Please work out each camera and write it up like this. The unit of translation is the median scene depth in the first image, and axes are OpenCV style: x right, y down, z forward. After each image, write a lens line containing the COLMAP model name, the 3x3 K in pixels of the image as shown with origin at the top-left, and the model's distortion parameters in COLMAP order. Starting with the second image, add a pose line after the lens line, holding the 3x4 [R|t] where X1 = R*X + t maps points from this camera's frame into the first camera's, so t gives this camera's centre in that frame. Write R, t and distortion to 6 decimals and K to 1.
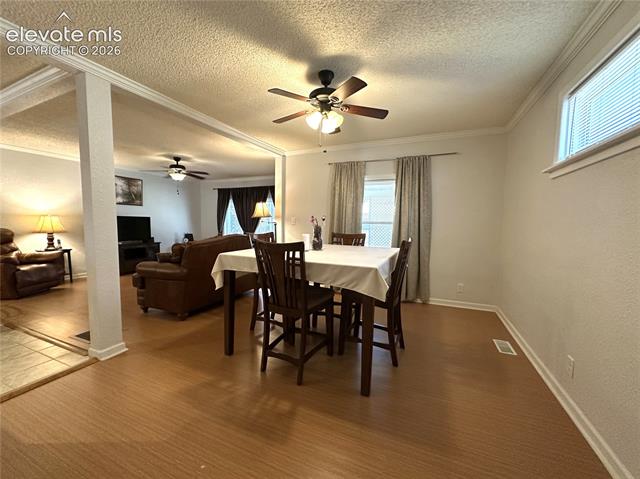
lens RADIAL K [[256.9, 0, 320.0], [0, 256.9, 239.5], [0, 0, 1]] dist [-0.000592, -0.000086]
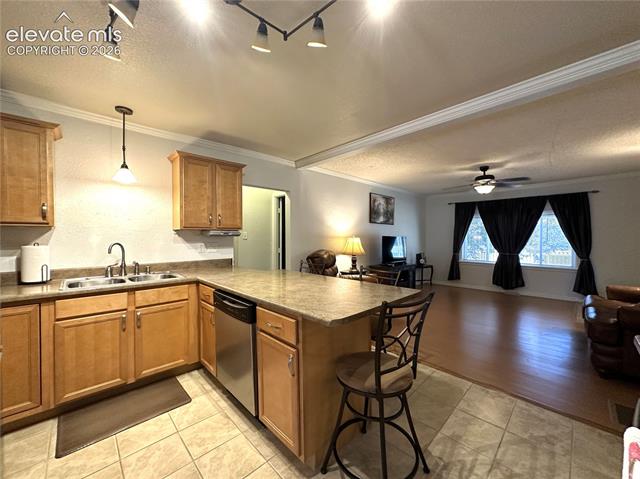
lens RADIAL K [[256.9, 0, 320.0], [0, 256.9, 239.5], [0, 0, 1]] dist [-0.000592, -0.000086]
pose [[0.924167, -0.005292, -0.381951, -0.649024], [-0.018208, 0.998157, -0.057886, -0.019146], [0.381553, 0.060451, 0.922368, 0.026319]]
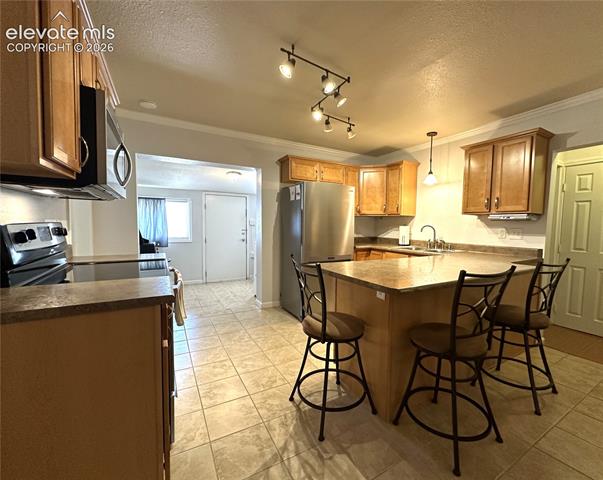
lens RADIAL K [[262.4, 0, 318.9], [0, 262.4, 240.0], [0, 0, 1]] dist [0.001902, 0.000142]
pose [[-0.577070, 0.030221, -0.816135, -0.440948], [-0.083058, 0.991962, 0.095460, -0.034602], [0.812460, 0.122874, -0.569922, 0.429561]]
